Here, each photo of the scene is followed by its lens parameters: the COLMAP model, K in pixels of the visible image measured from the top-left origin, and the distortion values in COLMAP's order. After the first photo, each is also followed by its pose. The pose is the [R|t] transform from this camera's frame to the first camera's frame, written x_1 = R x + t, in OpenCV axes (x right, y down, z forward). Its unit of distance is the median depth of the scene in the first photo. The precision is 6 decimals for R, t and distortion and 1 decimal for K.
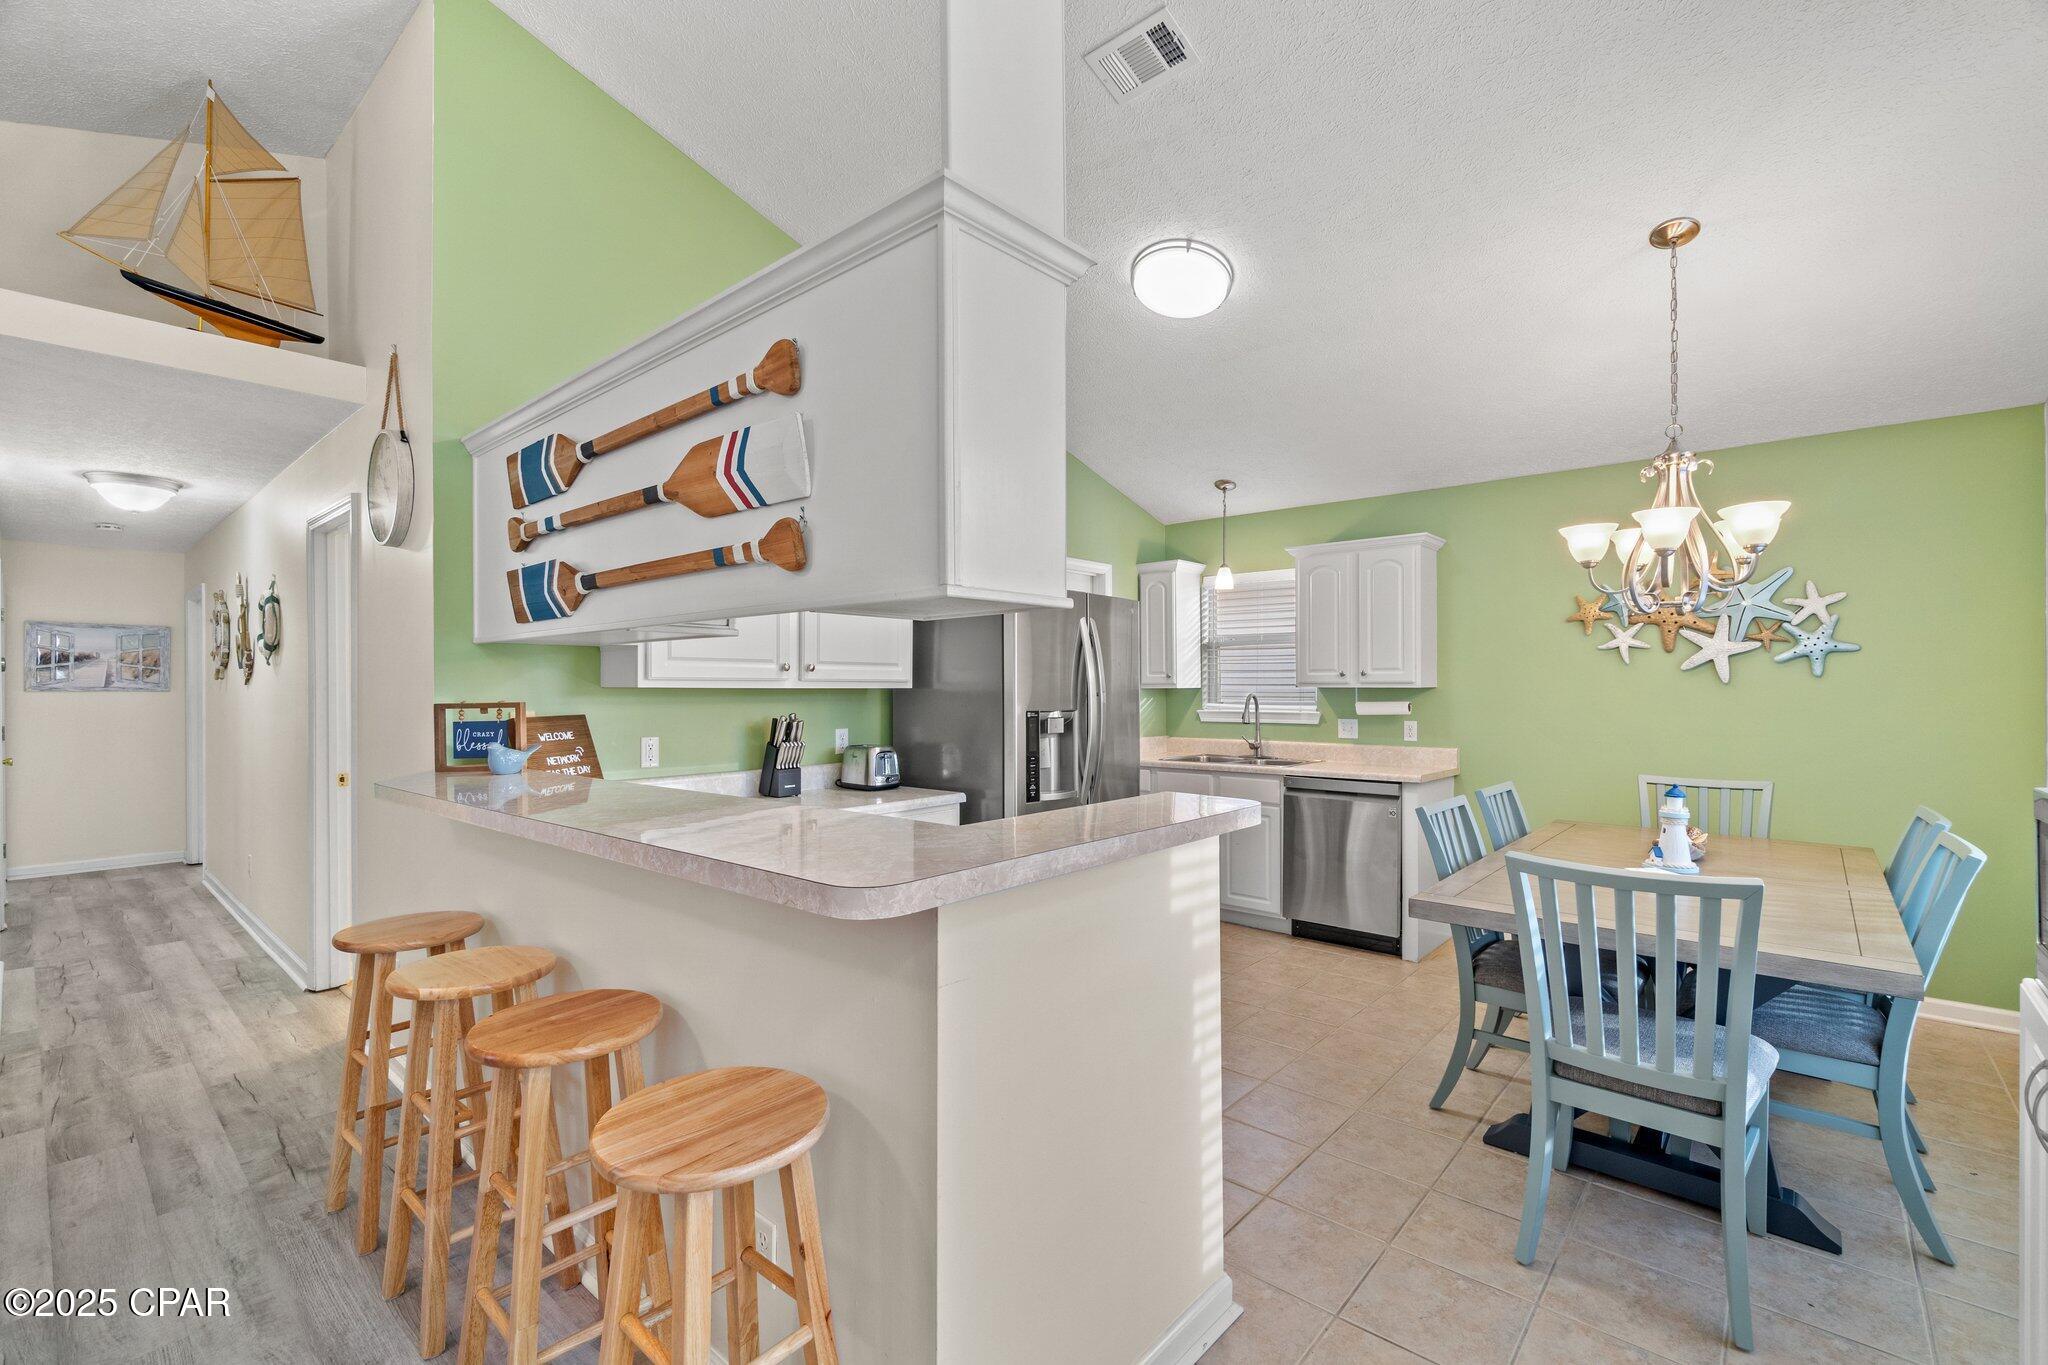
lens RADIAL K [[881.4, 0, 1028.1], [0, 881.4, 686.0], [0, 0, 1]] dist [-0.002030, 0.000476]
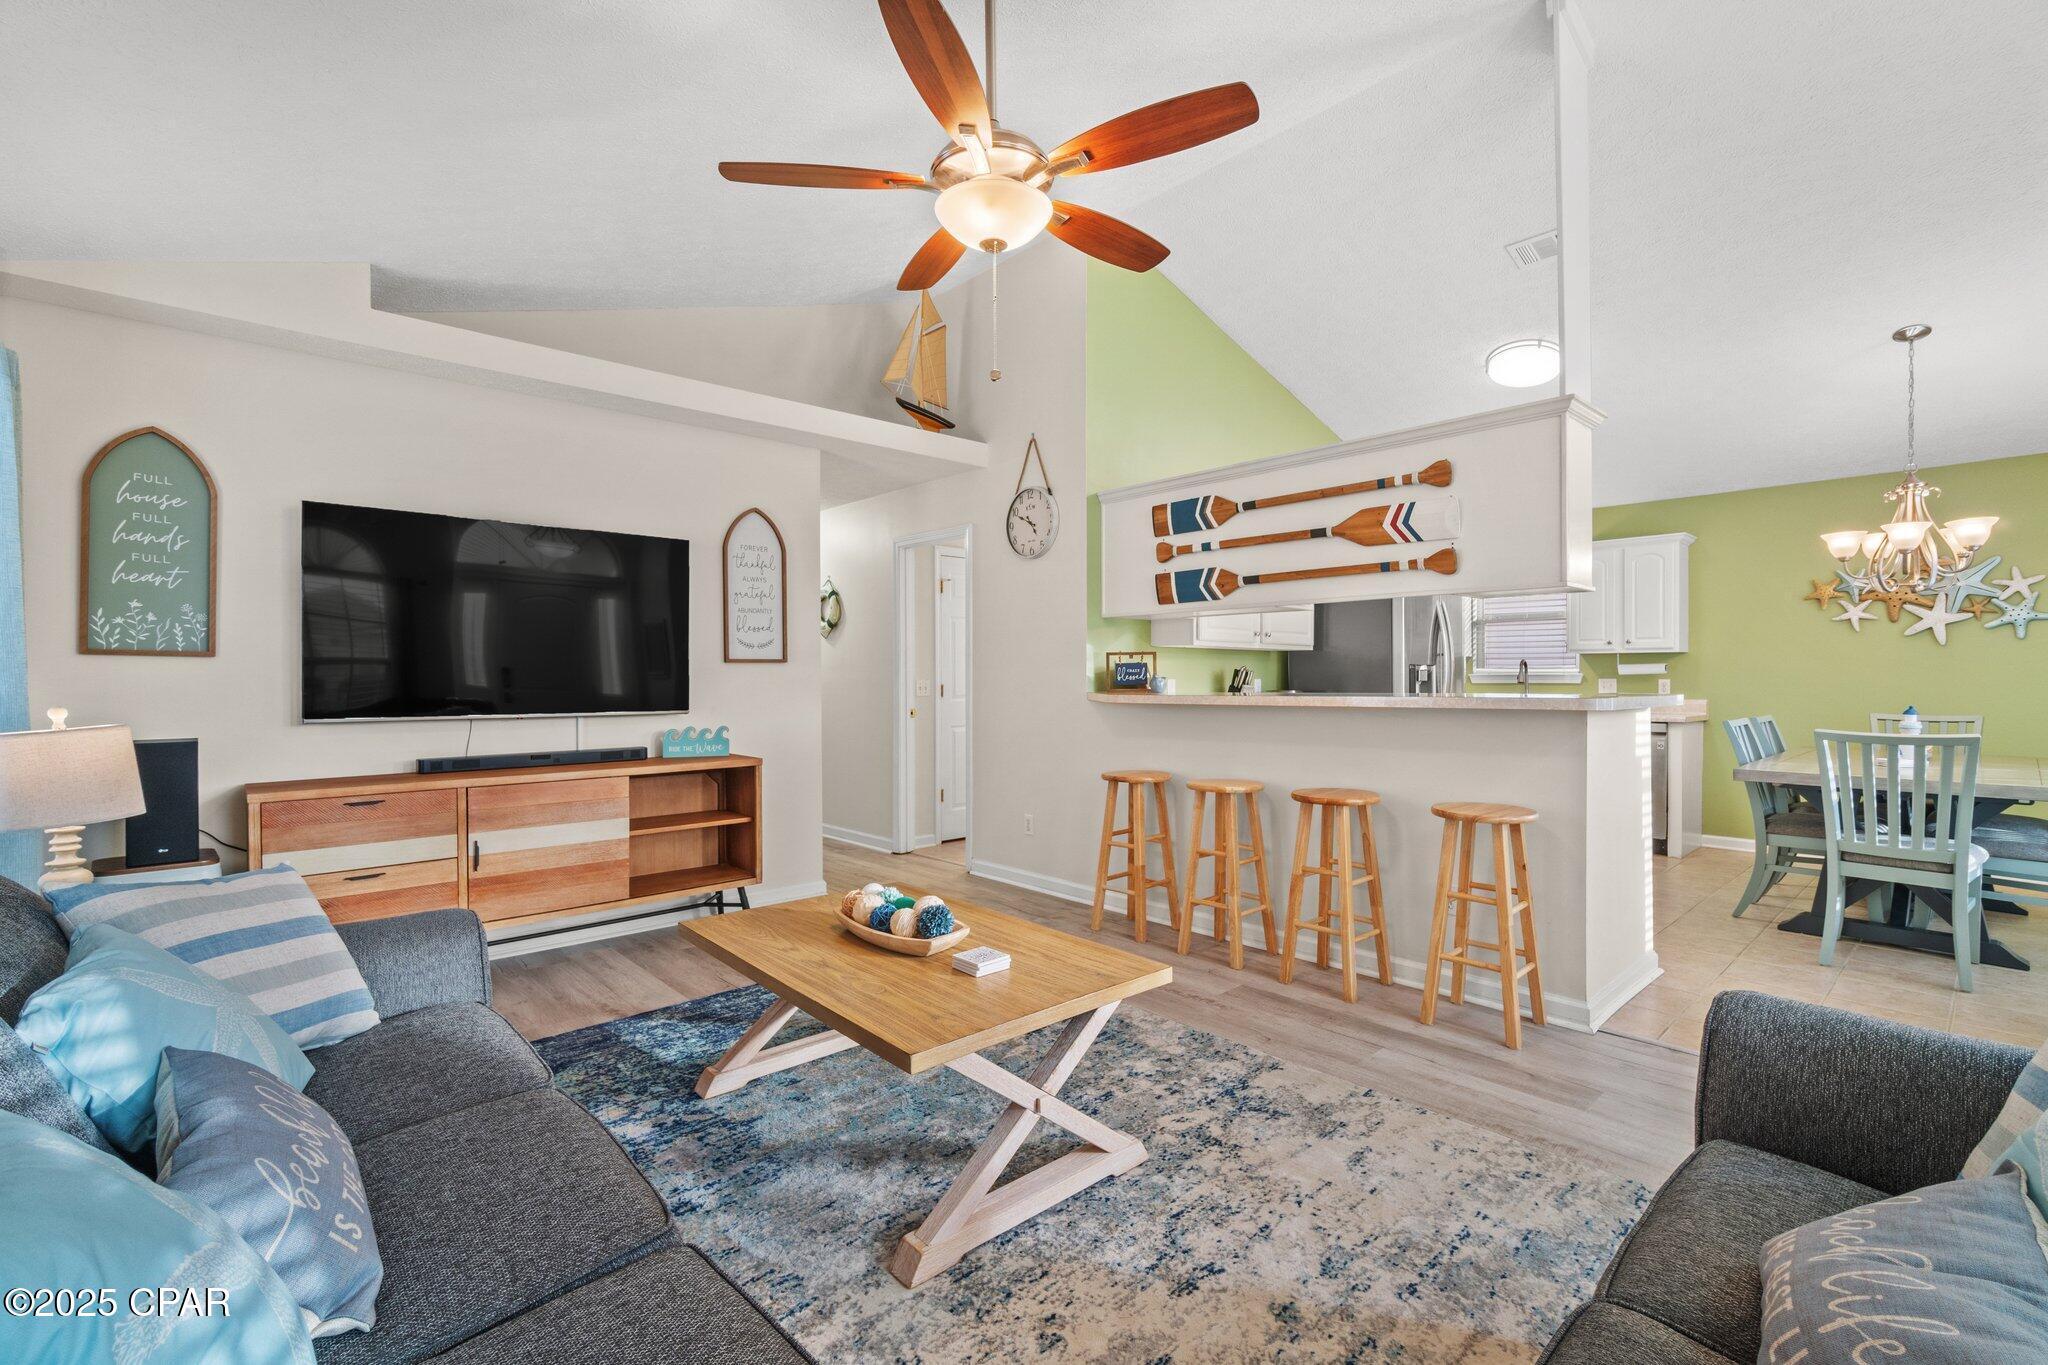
lens RADIAL K [[896.0, 0, 1027.6], [0, 896.0, 680.2], [0, 0, 1]] dist [0.001261, 0.000405]
pose [[0.993817, 0.000975, -0.111024, -0.437461], [-0.000470, 0.999989, 0.004574, 0.045810], [0.111027, -0.004493, 0.993807, -0.507817]]
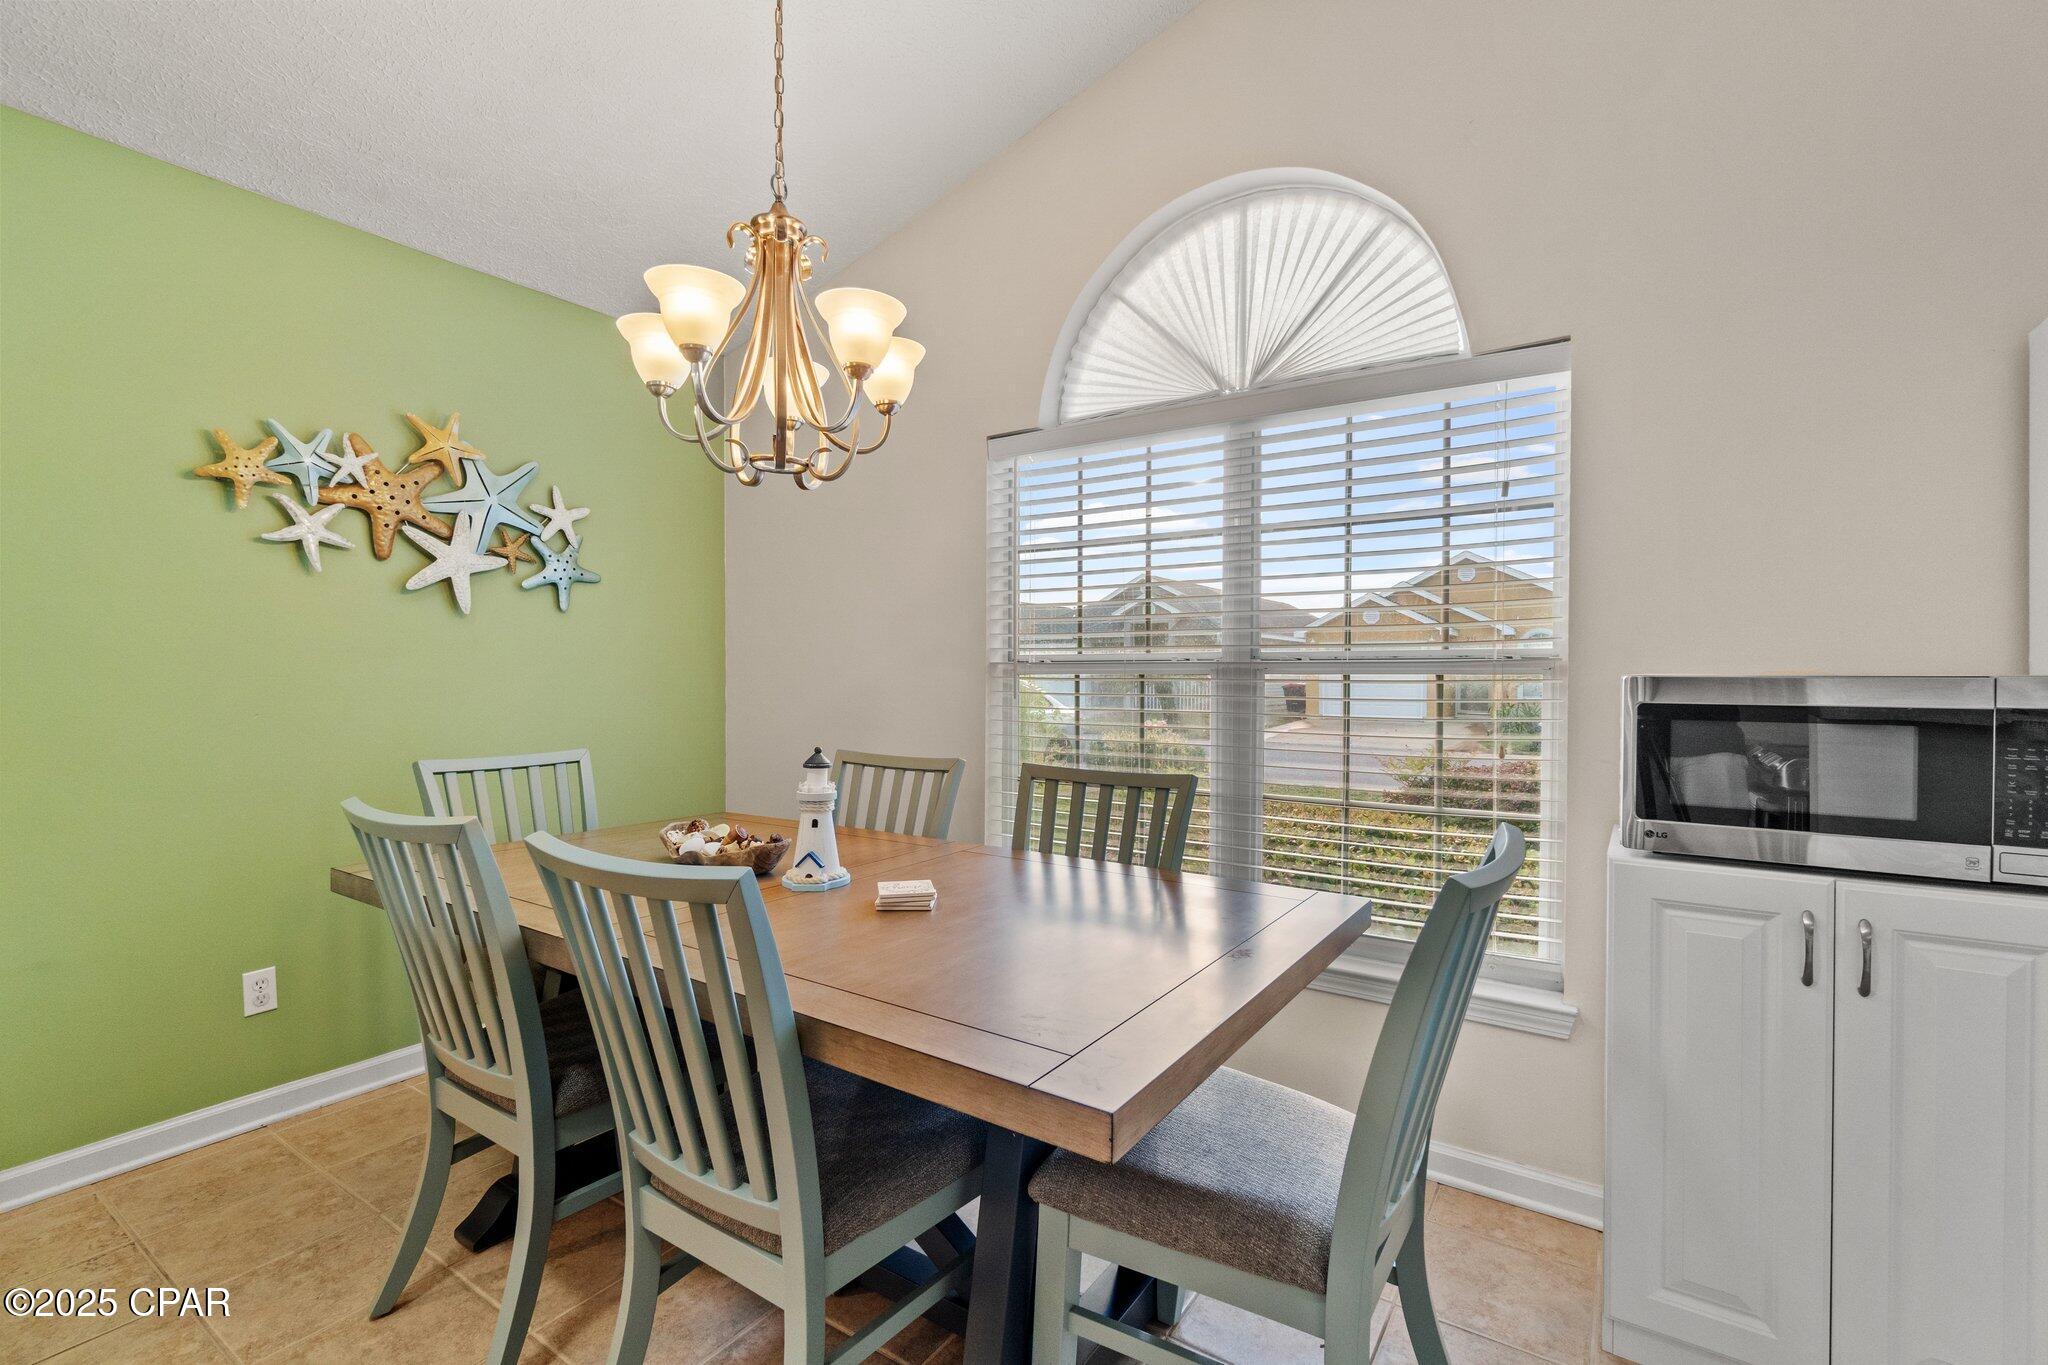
lens RADIAL K [[896.0, 0, 1027.6], [0, 896.0, 680.2], [0, 0, 1]] dist [0.001261, 0.000405]
pose [[-0.119343, -0.005949, 0.992835, 0.064774], [-0.000695, 0.999982, 0.005908, 0.044092], [-0.992853, 0.000015, -0.119345, 0.688539]]
